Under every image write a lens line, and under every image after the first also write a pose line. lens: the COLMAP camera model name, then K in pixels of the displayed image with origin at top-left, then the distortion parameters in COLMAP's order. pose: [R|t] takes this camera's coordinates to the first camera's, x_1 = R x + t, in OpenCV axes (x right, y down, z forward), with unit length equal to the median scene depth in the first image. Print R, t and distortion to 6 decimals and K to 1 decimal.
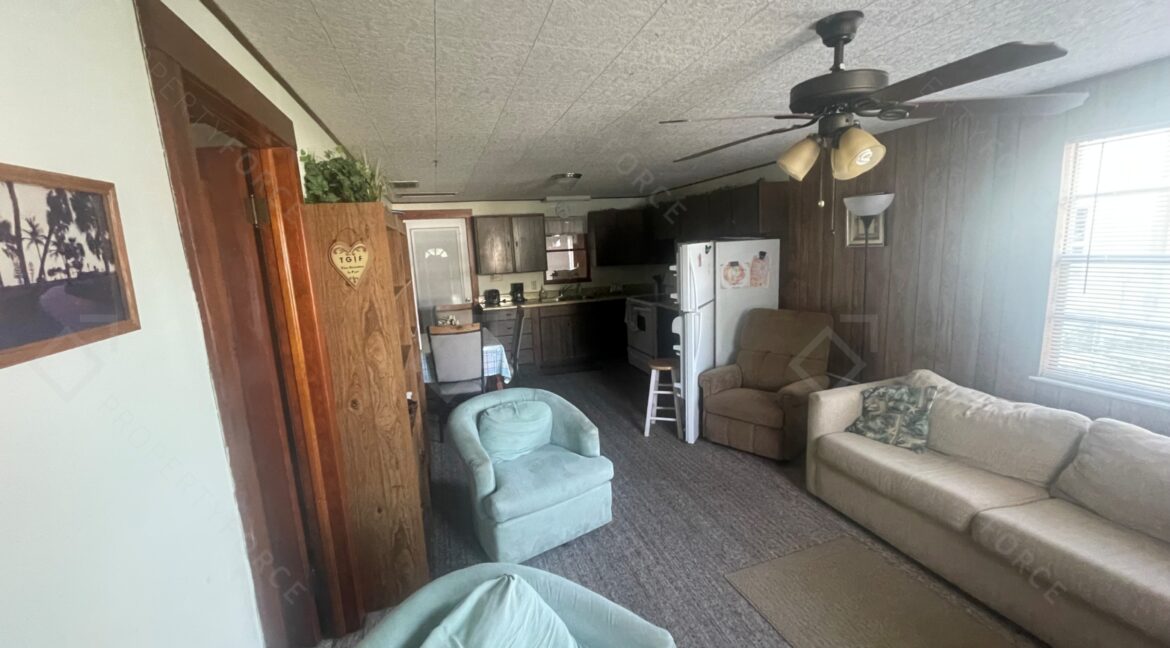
lens RADIAL K [[472.0, 0, 580.0], [0, 472.0, 325.3], [0, 0, 1]] dist [-0.002597, -0.000001]
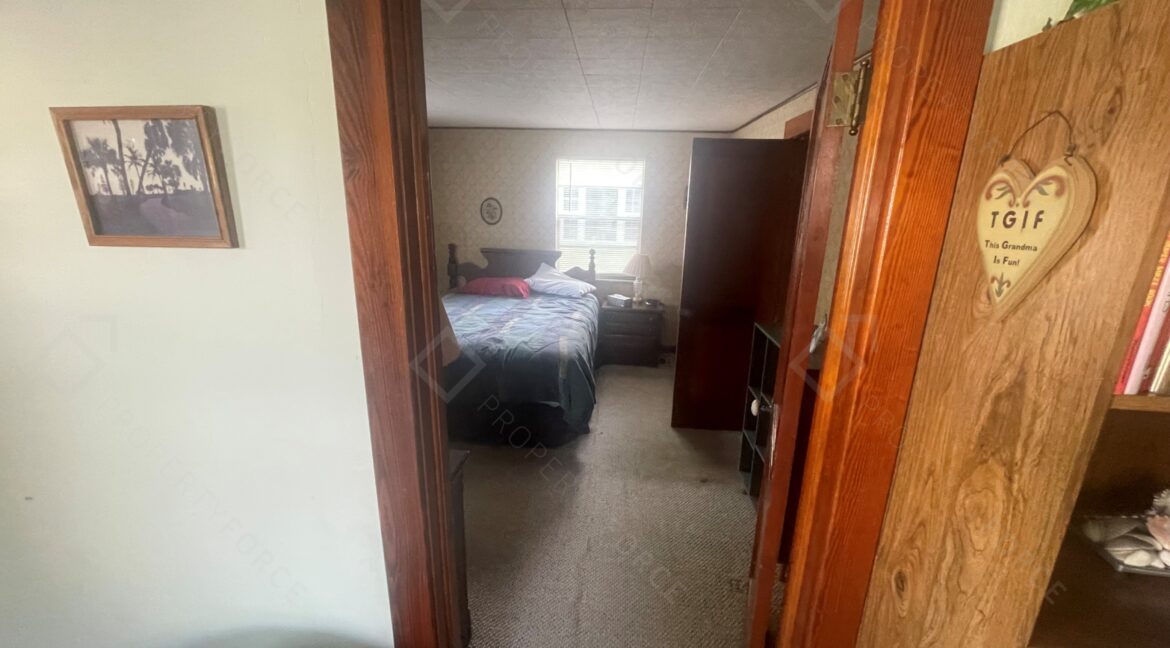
lens RADIAL K [[472.0, 0, 585.0], [0, 472.0, 320.7], [0, 0, 1]] dist [-0.002597, -0.000001]
pose [[-0.361897, 0.278385, -0.889681, -0.255343], [-0.162949, 0.920786, 0.354401, -0.393342], [0.917866, 0.273230, -0.287867, 2.345074]]
